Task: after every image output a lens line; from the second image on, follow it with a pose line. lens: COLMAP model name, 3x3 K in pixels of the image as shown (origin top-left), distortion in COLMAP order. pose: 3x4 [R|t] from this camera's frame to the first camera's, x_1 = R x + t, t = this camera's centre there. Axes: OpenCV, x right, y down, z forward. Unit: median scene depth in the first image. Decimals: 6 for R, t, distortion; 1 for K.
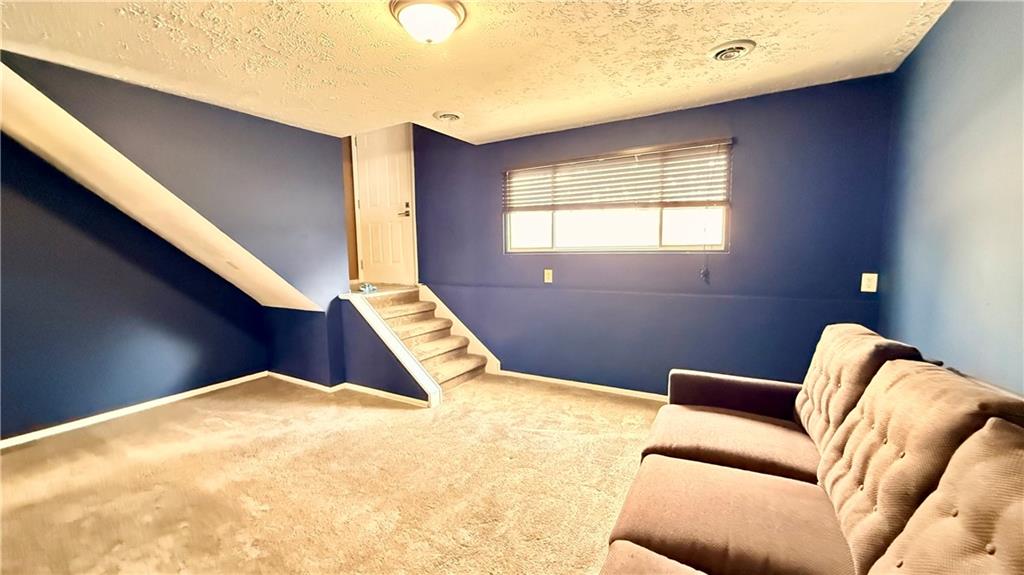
lens RADIAL K [[408.3, 0, 510.9], [0, 408.3, 292.7], [0, 0, 1]] dist [-0.001225, 0.000552]
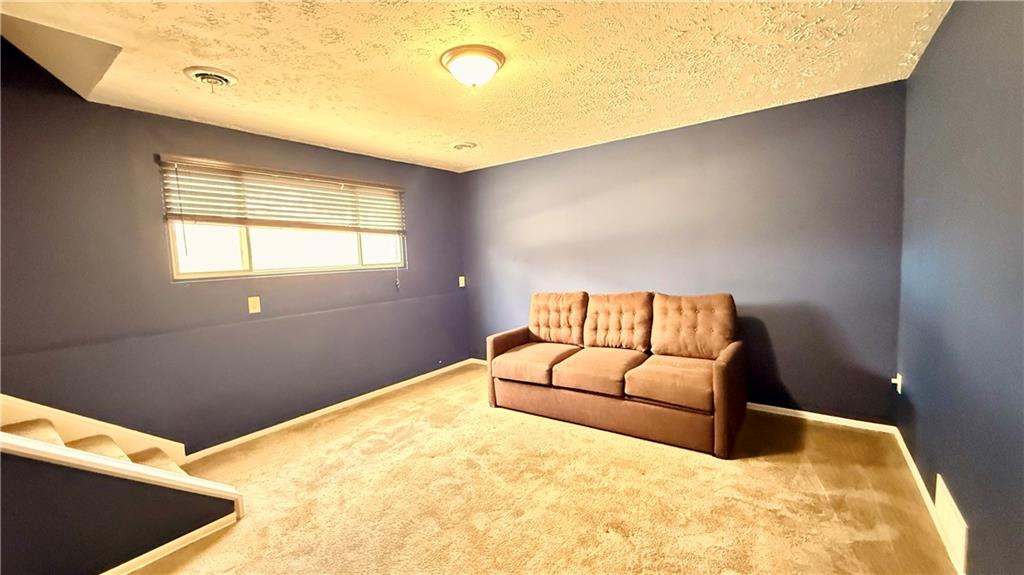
lens RADIAL K [[408.3, 0, 517.7], [0, 408.3, 298.6], [0, 0, 1]] dist [-0.001225, 0.000552]
pose [[0.089303, -0.086557, 0.992236, -0.706201], [0.155162, 0.985263, 0.071984, -0.031768], [-0.983844, 0.147529, 0.101417, 0.421209]]
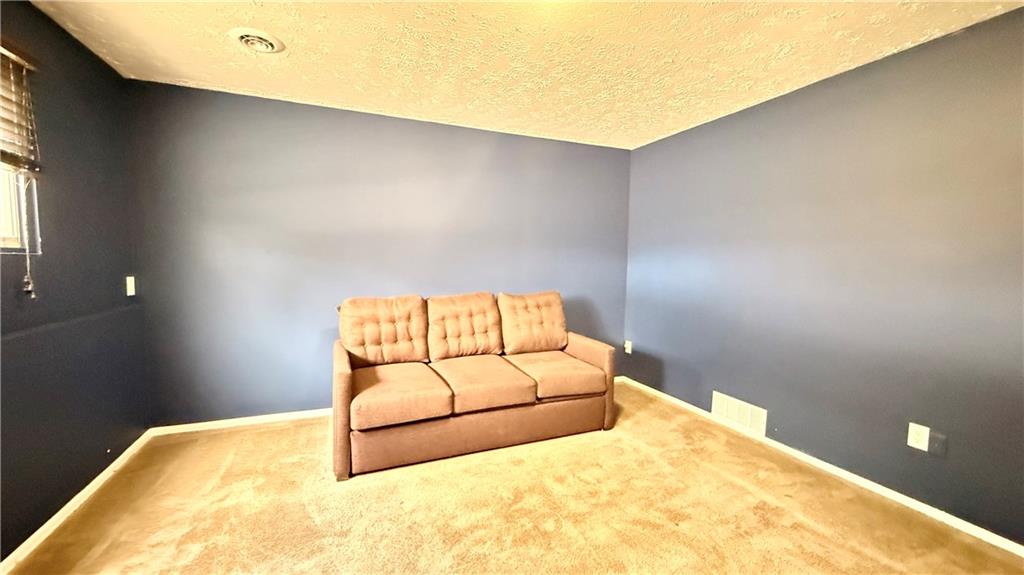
lens RADIAL K [[408.3, 0, 511.5], [0, 408.3, 294.1], [0, 0, 1]] dist [-0.001225, 0.000552]
pose [[-0.804591, -0.042400, 0.592314, -0.313521], [0.070404, 0.983602, 0.166045, -0.075264], [-0.589641, 0.175300, -0.788412, 0.910141]]
